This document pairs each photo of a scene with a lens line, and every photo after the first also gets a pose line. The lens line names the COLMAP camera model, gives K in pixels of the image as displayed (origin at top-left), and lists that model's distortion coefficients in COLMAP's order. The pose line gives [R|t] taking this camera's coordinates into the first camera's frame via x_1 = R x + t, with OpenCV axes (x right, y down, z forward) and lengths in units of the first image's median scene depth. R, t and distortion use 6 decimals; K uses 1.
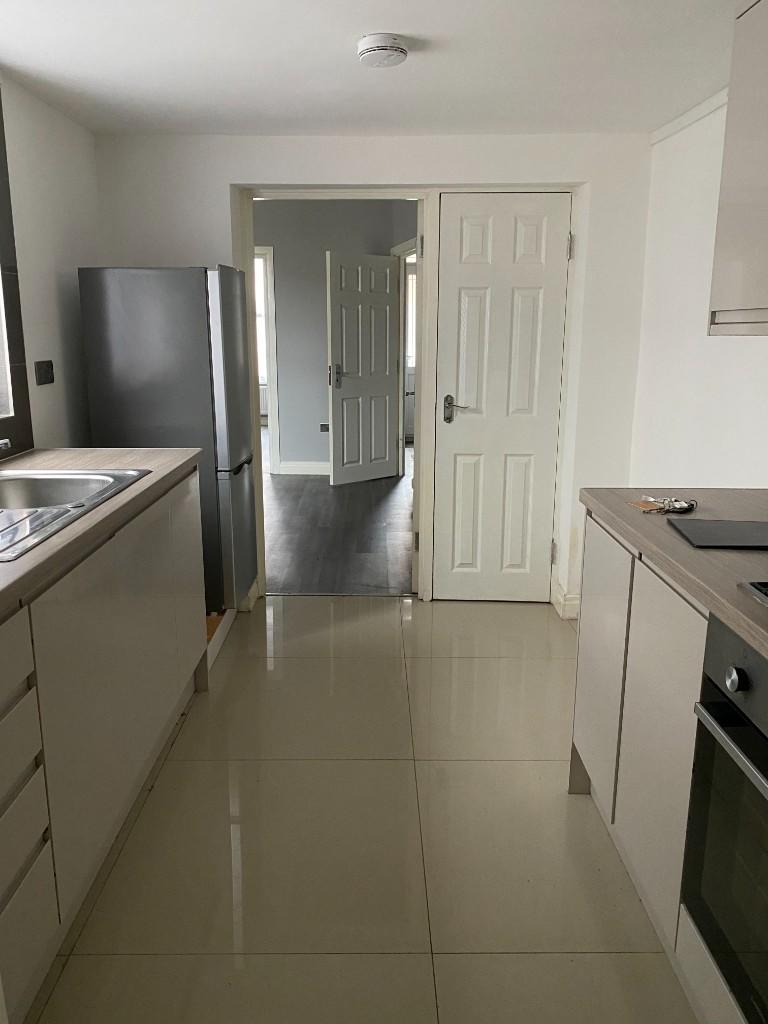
lens RADIAL K [[781.3, 0, 381.9], [0, 781.3, 506.7], [0, 0, 1]] dist [0.022393, -0.004965]
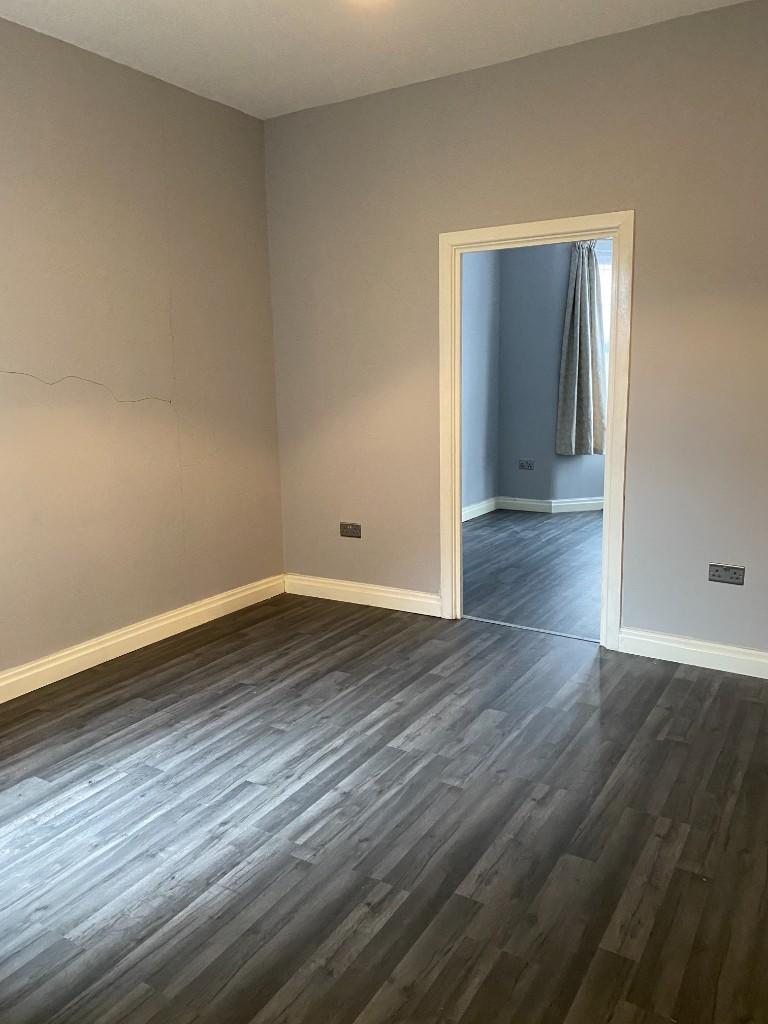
lens RADIAL K [[781.3, 0, 381.9], [0, 781.3, 506.7], [0, 0, 1]] dist [0.022393, -0.004965]
pose [[0.850467, 0.074012, -0.520796, 0.000583], [-0.097514, 0.995074, -0.017829, -0.114584], [0.516911, 0.065947, 0.853495, 0.478361]]
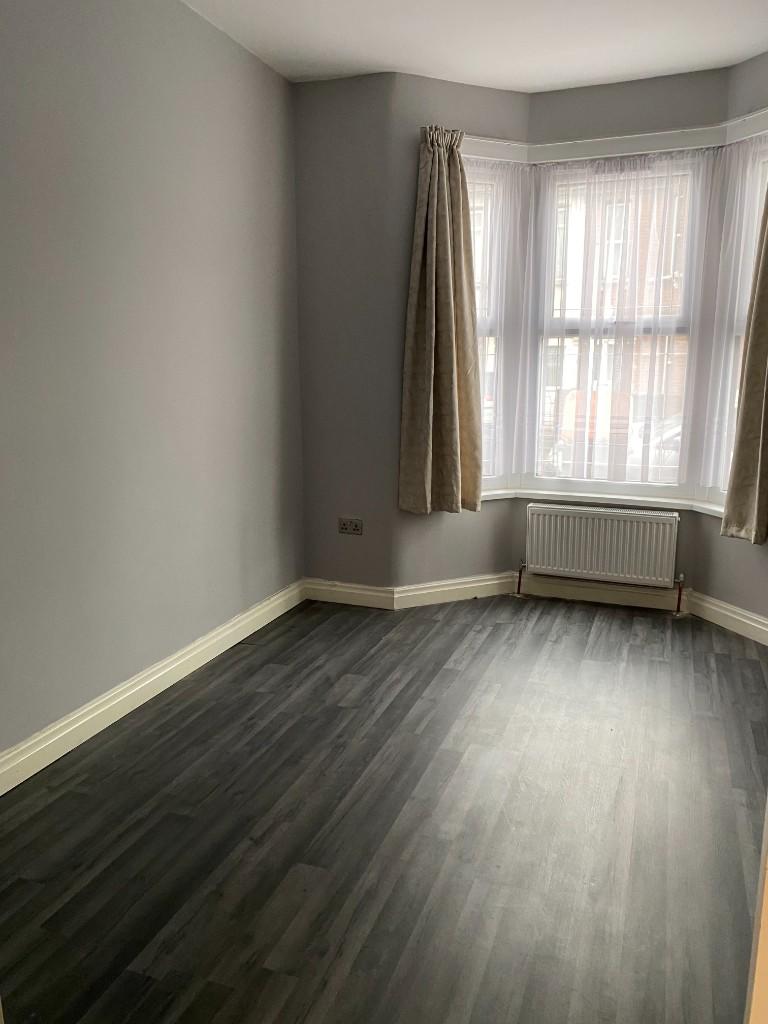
lens RADIAL K [[781.3, 0, 381.9], [0, 781.3, 506.7], [0, 0, 1]] dist [0.022393, -0.004965]
pose [[0.937464, 0.063072, -0.342320, -0.079896], [-0.073355, 0.997158, -0.017162, -0.166990], [0.340265, 0.041200, 0.939427, 0.700739]]
